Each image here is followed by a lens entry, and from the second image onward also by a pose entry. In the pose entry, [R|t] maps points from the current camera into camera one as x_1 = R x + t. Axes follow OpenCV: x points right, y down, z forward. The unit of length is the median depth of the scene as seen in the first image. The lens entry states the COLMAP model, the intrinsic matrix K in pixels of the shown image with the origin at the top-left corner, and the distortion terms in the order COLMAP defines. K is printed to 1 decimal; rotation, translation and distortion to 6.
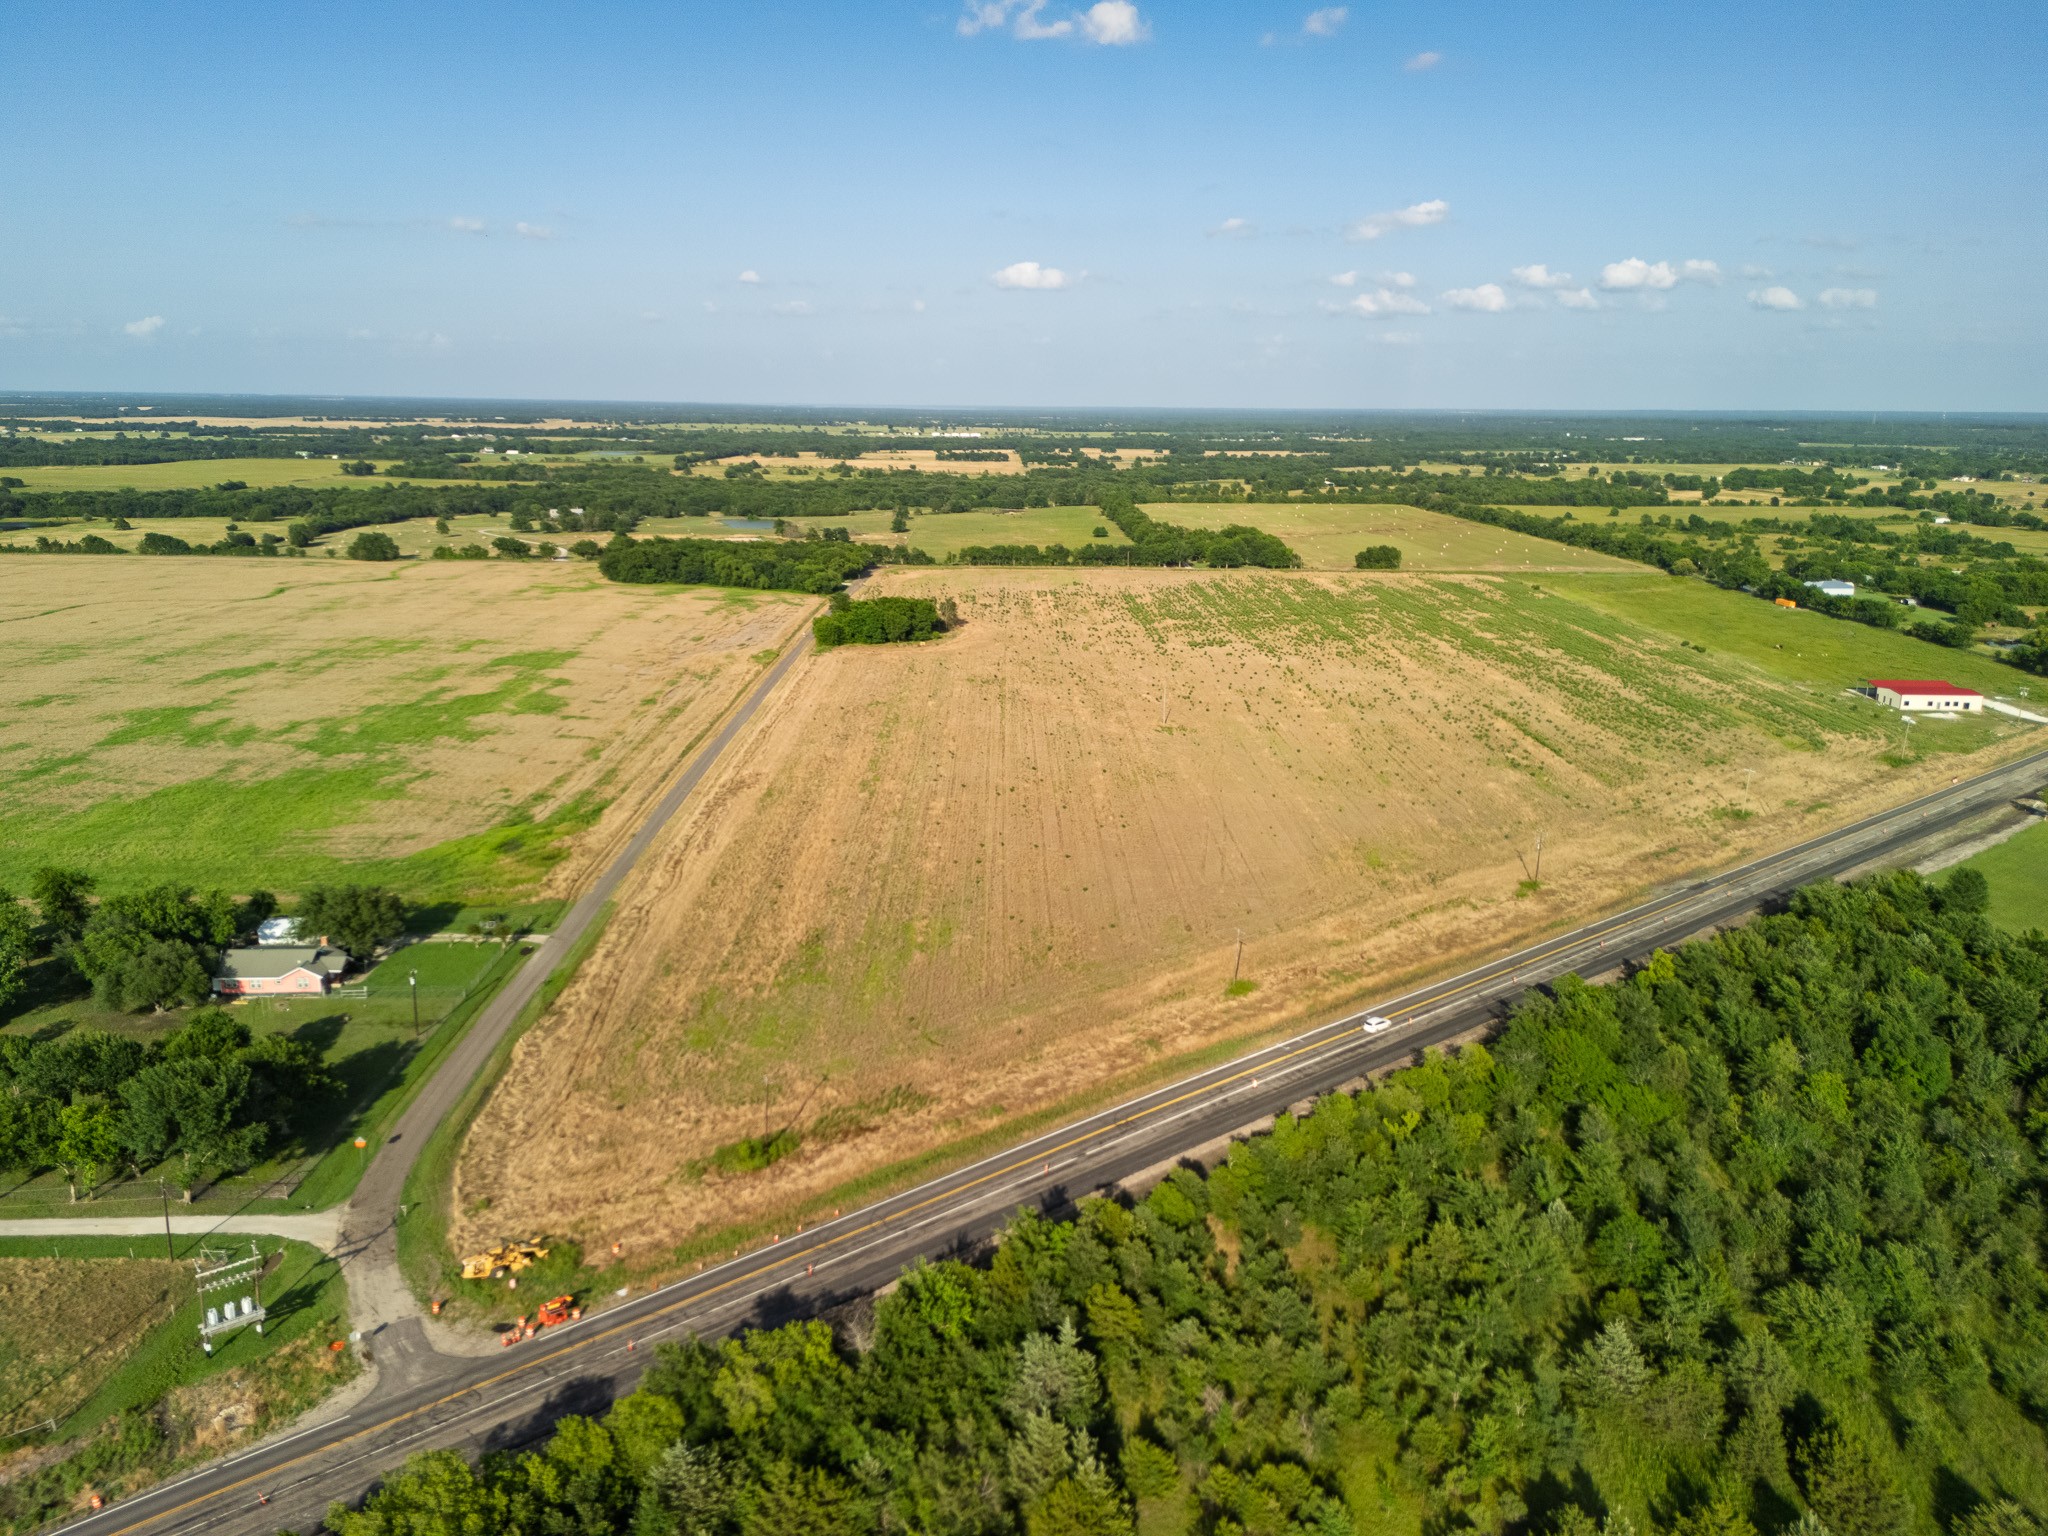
lens RADIAL K [[1493.6, 0, 1024.0], [0, 1493.6, 768.0], [0, 0, 1]] dist [0.086681, -0.091828]
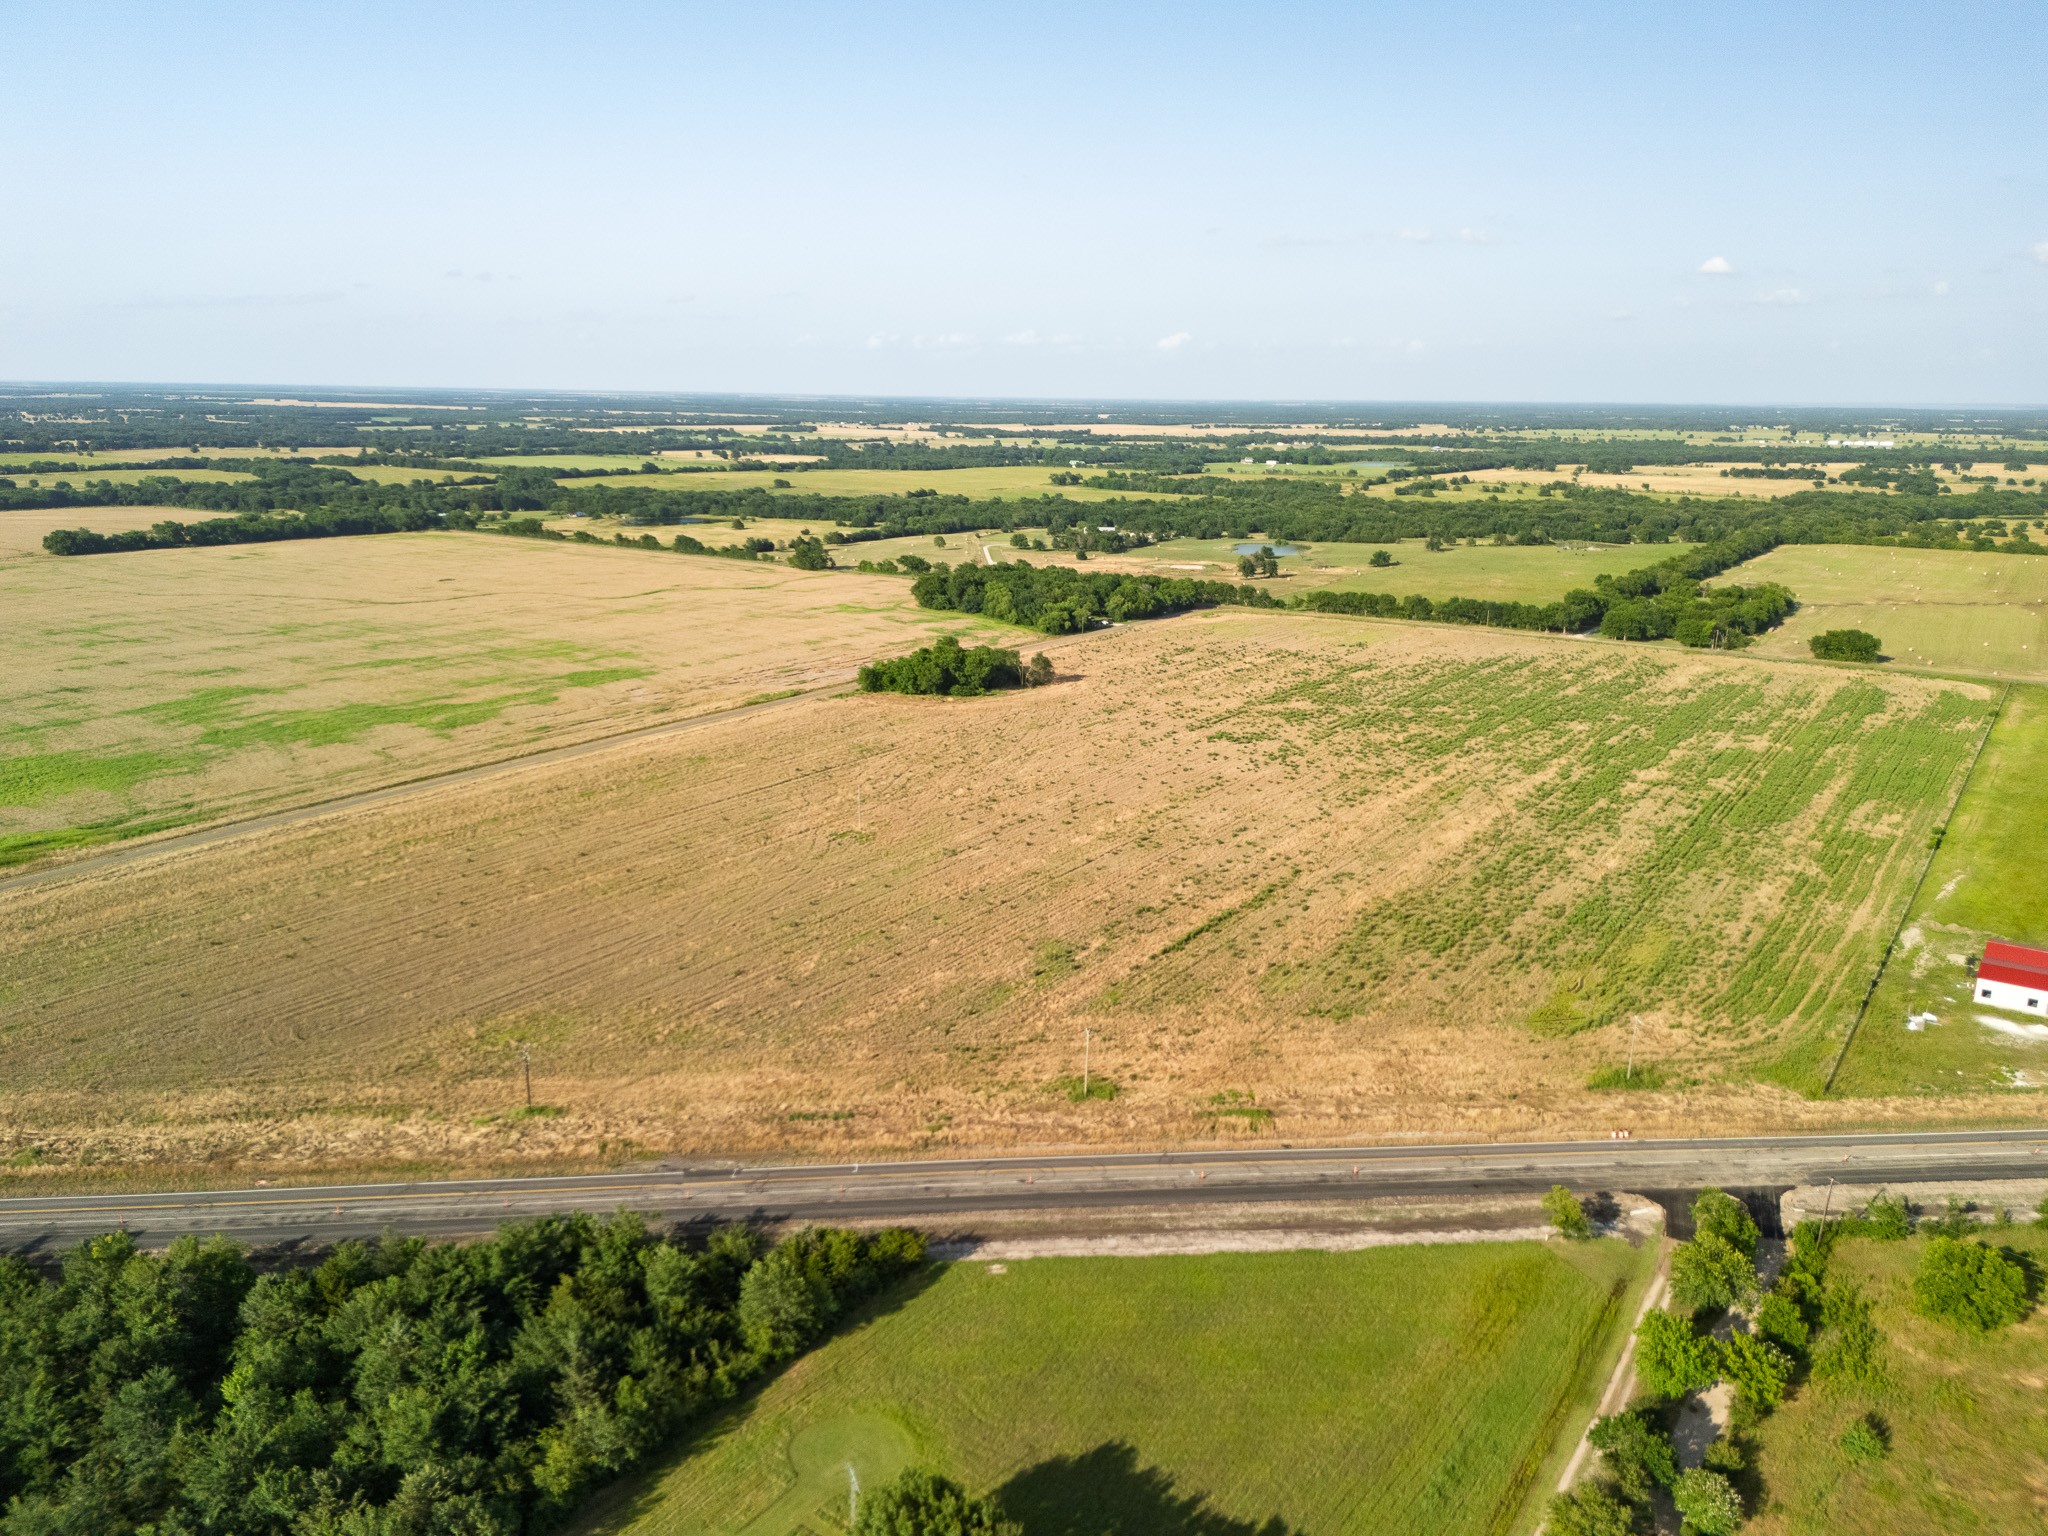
lens RADIAL K [[1492.4, 0, 1026.4], [0, 1492.4, 779.5], [0, 0, 1]] dist [0.085738, -0.085428]
pose [[0.820248, 0.140594, -0.554460, 0.333329], [-0.136757, 0.989413, 0.048570, -0.057628], [0.555419, 0.035987, 0.830792, 0.170415]]
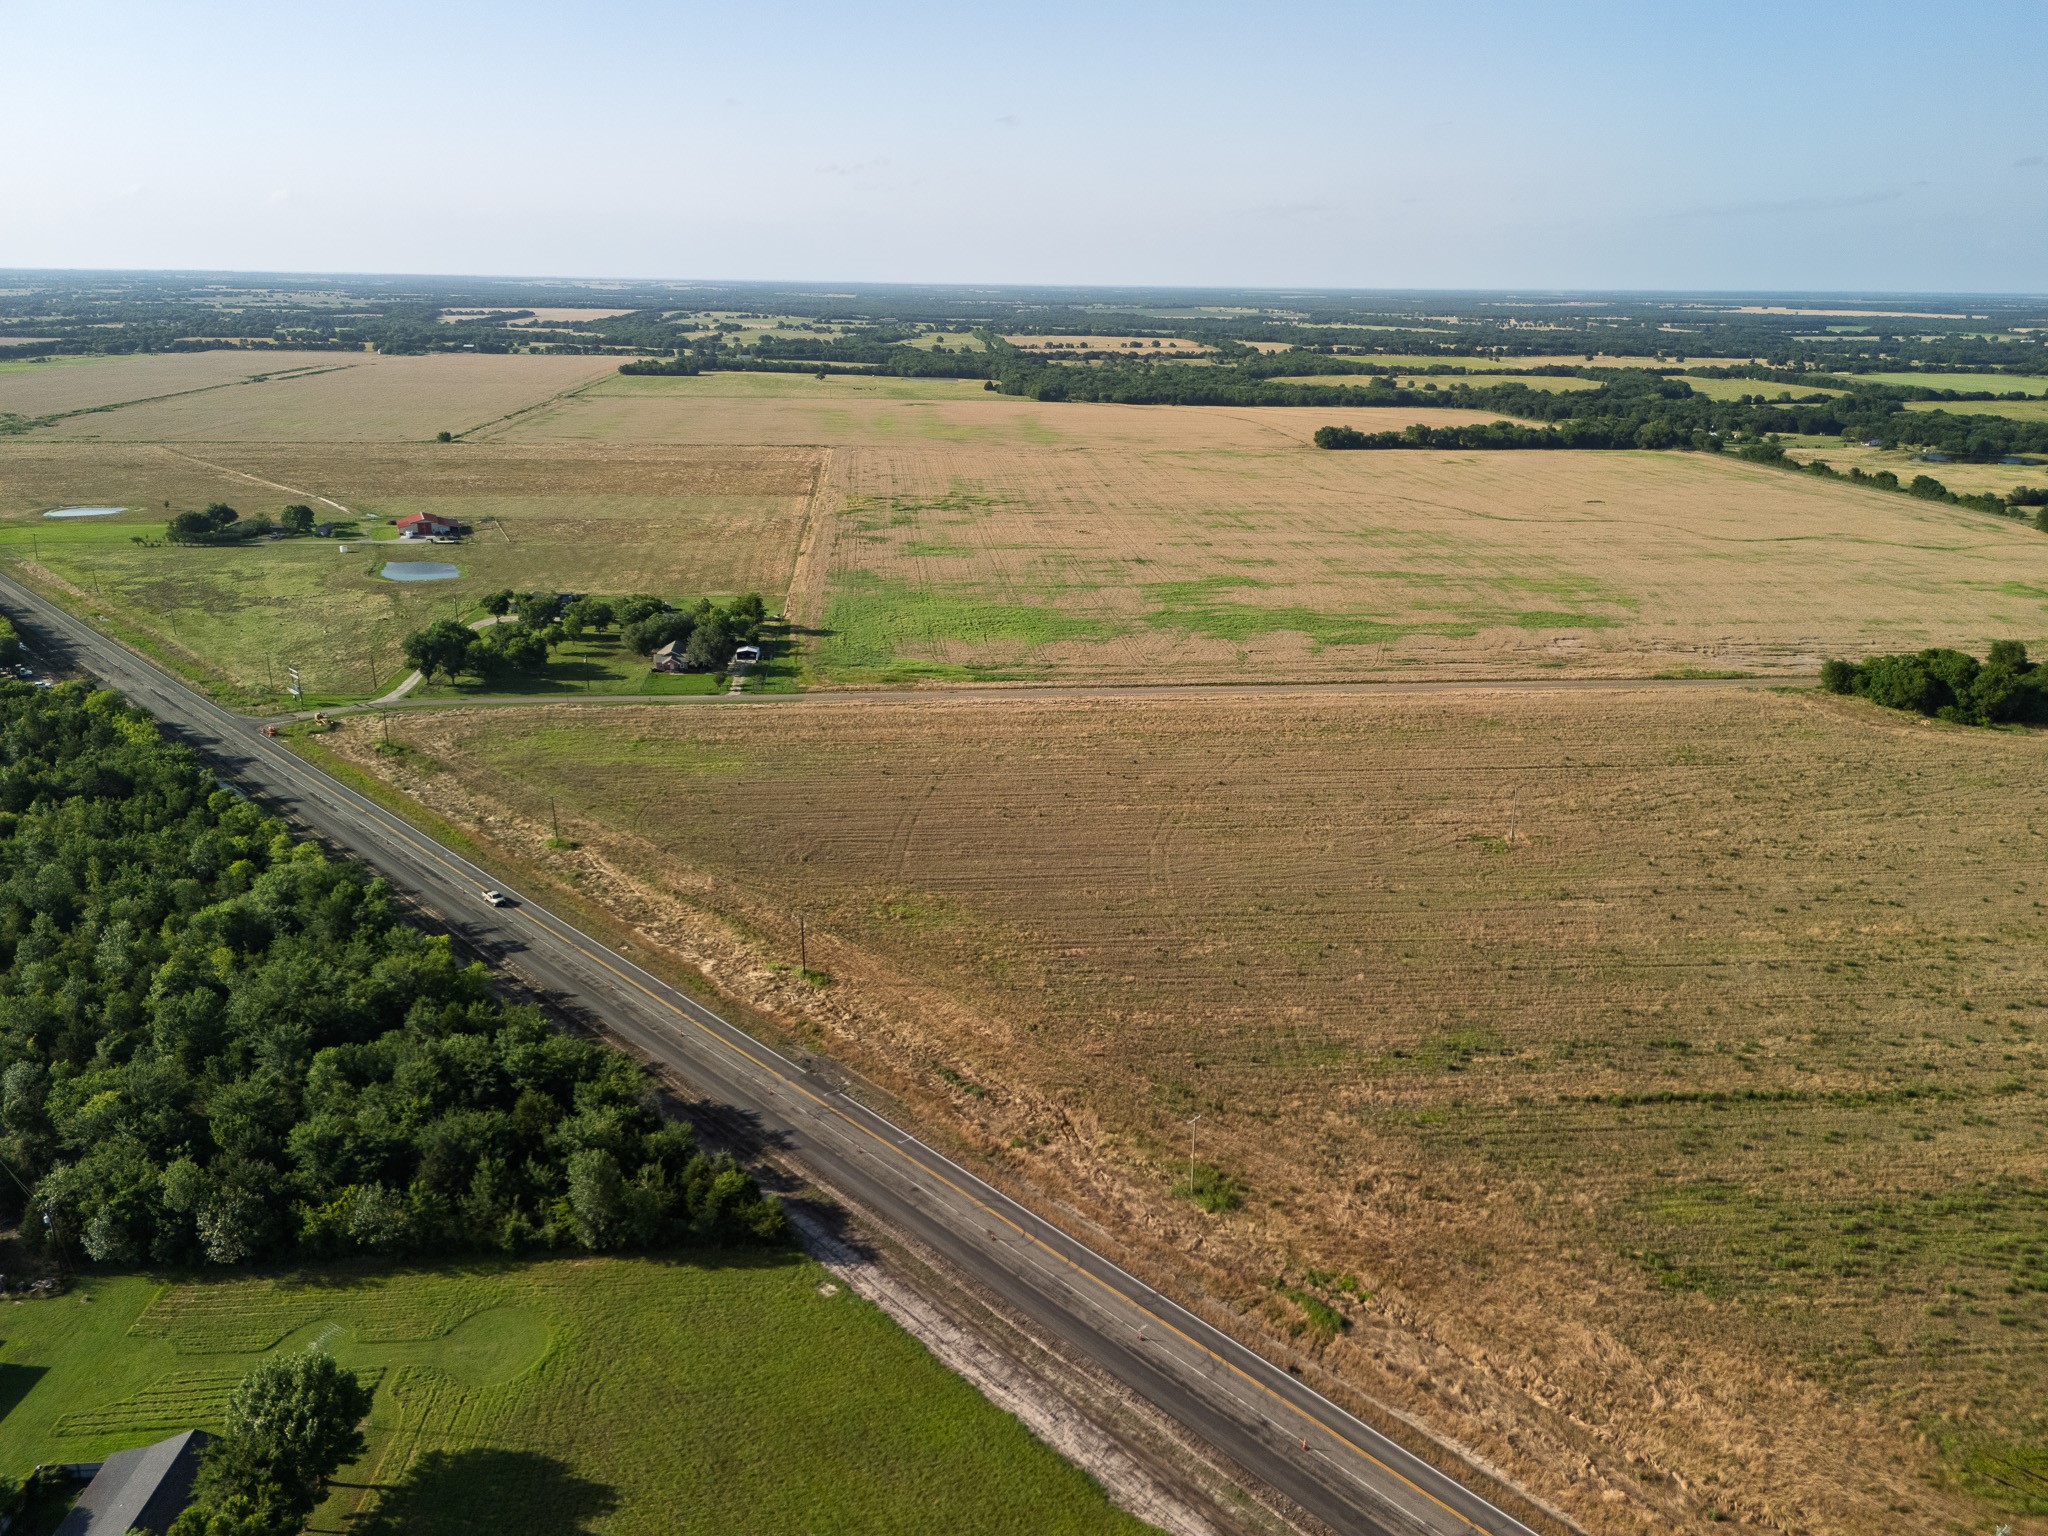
lens RADIAL K [[1501.0, 0, 1030.6], [0, 1501.0, 767.5], [0, 0, 1]] dist [0.092313, -0.102426]
pose [[0.064032, 0.295903, -0.953069, 0.393901], [-0.247716, 0.929852, 0.272052, -0.103752], [0.966714, 0.218671, 0.132841, 0.343178]]
